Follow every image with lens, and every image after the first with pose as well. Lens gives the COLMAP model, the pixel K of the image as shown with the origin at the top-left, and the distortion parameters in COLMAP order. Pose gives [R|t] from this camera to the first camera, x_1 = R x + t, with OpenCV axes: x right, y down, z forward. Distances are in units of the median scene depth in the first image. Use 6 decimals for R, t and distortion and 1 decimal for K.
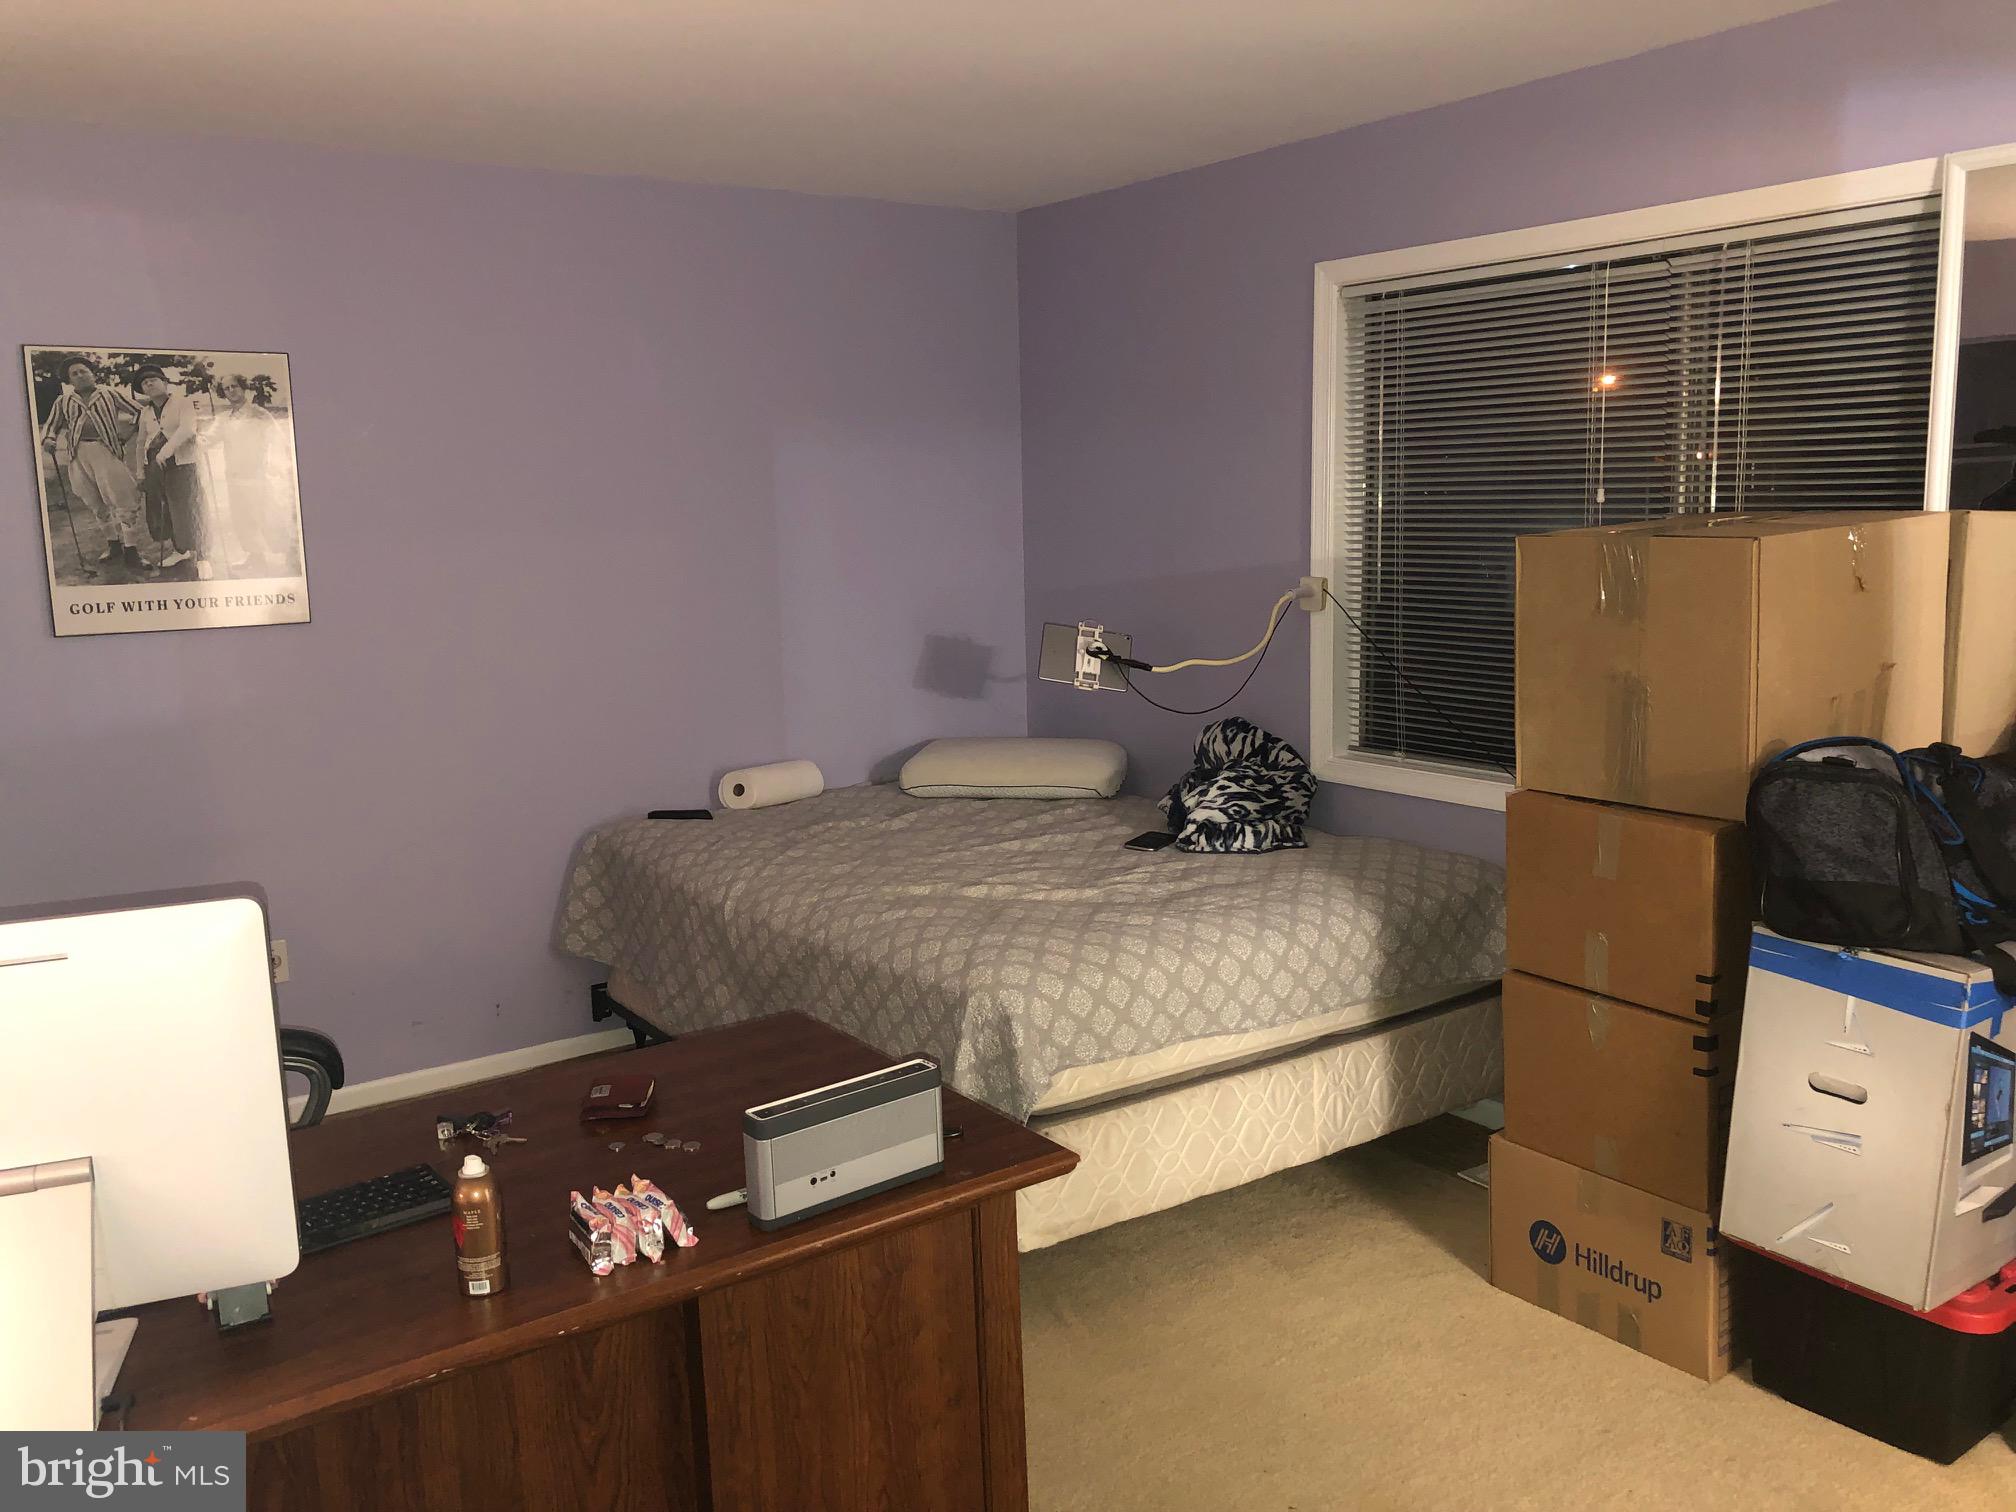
lens RADIAL K [[1674.0, 0, 962.9], [0, 1674.0, 746.7], [0, 0, 1]] dist [0.044862, -0.051325]
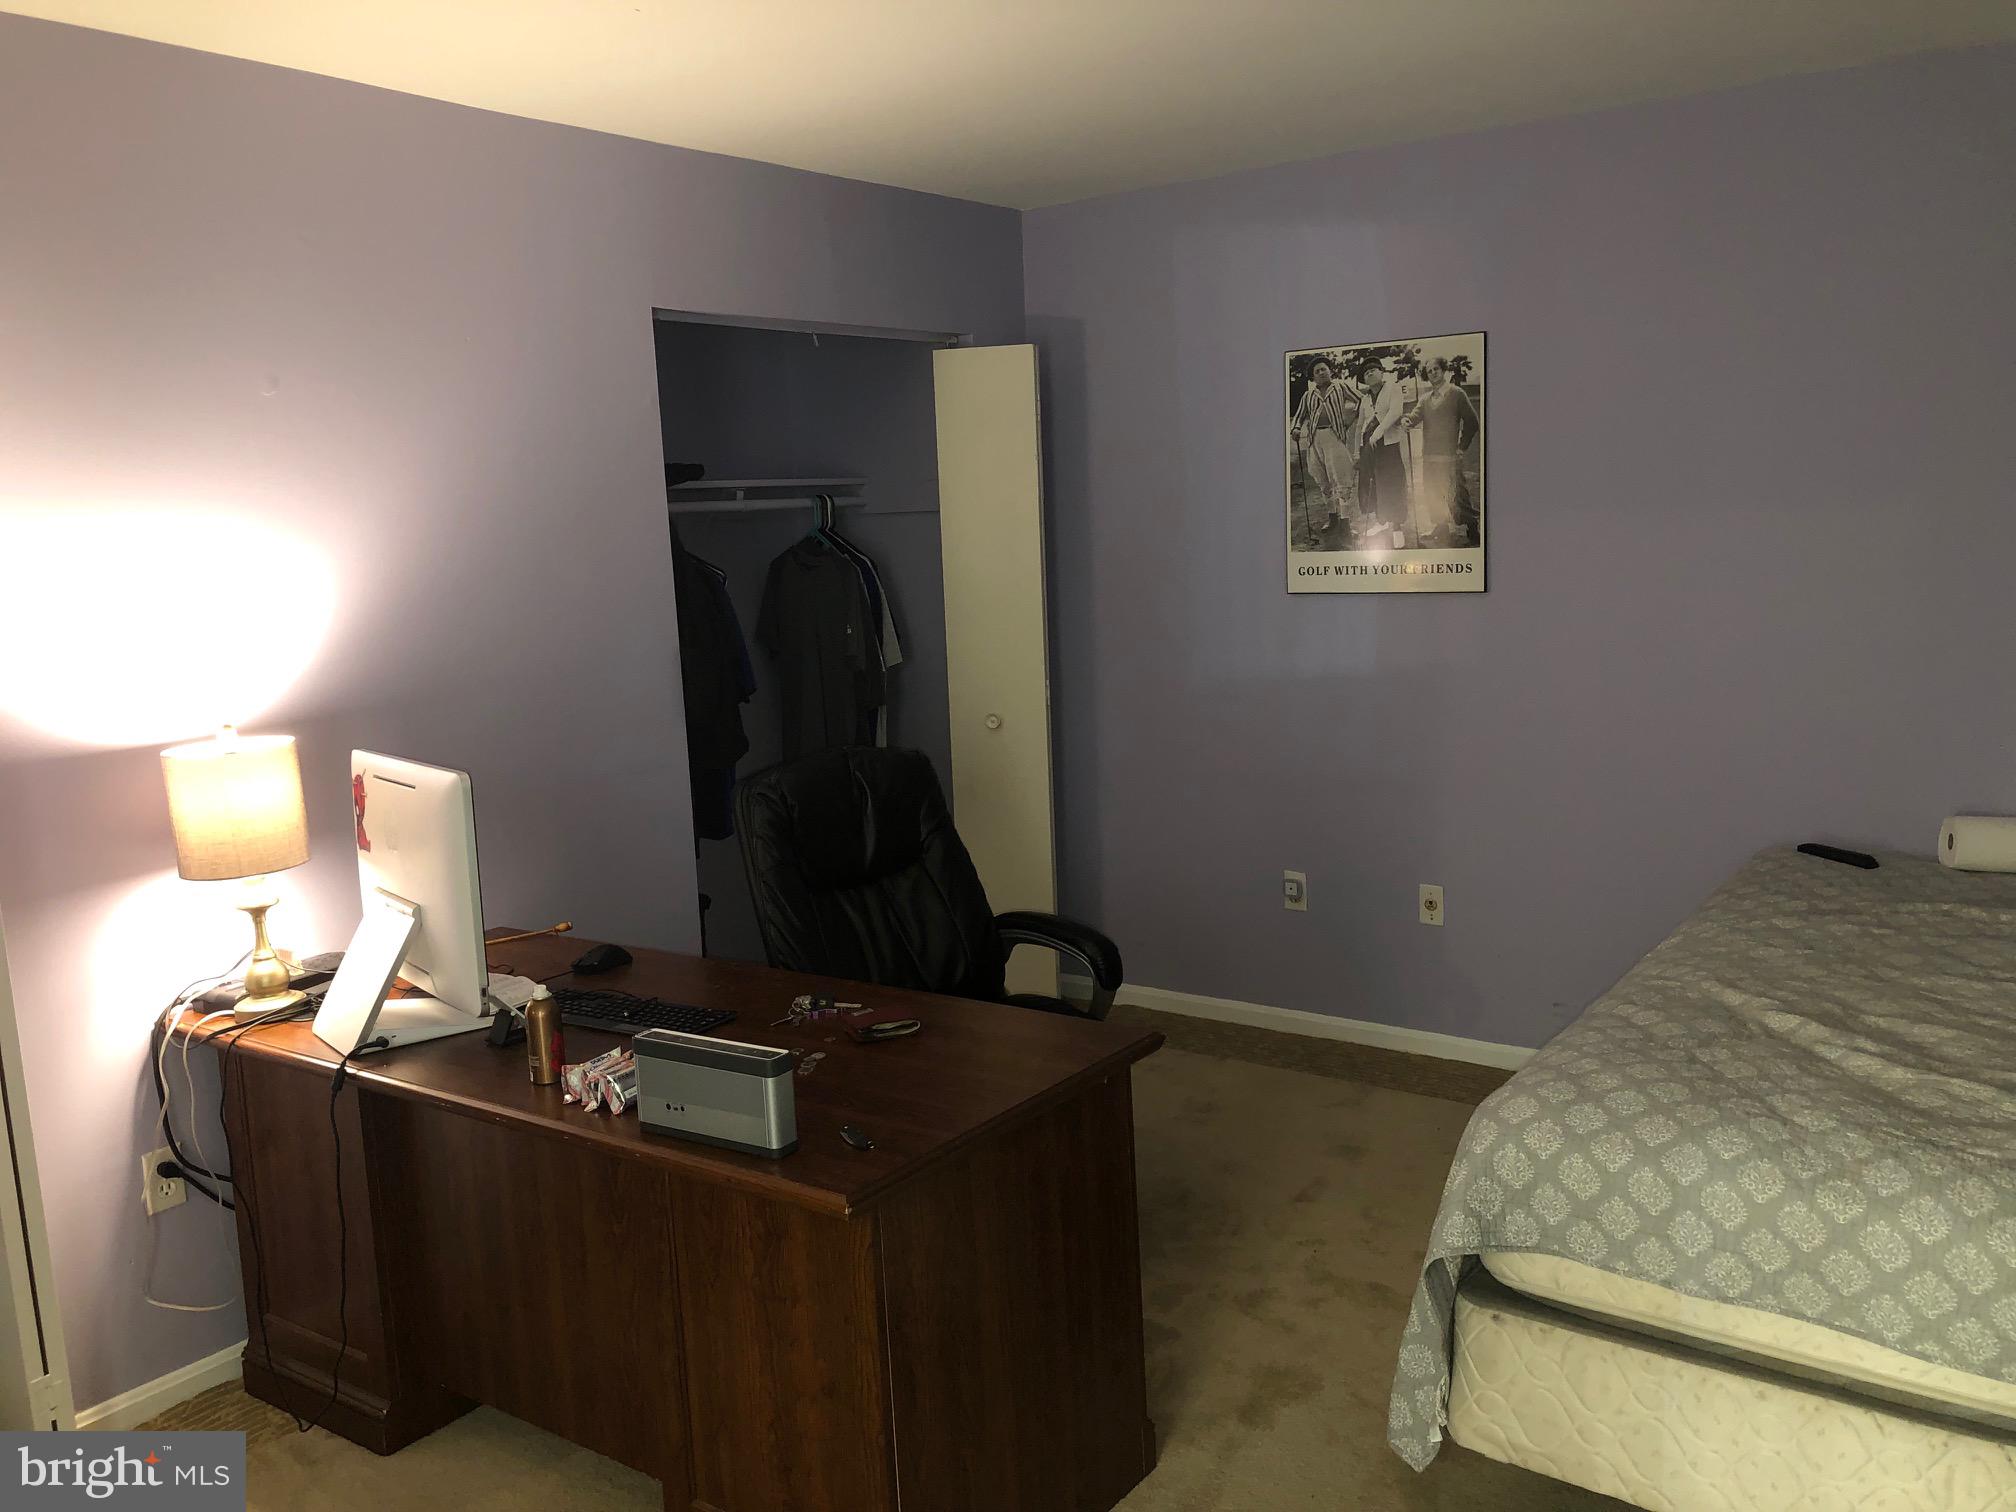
lens RADIAL K [[1674.0, 0, 962.9], [0, 1674.0, 746.7], [0, 0, 1]] dist [0.044862, -0.051325]
pose [[0.306952, 0.148081, -0.940134, 0.533592], [-0.098087, 0.987483, 0.123514, -0.081622], [0.946657, 0.054302, 0.317634, 0.401094]]
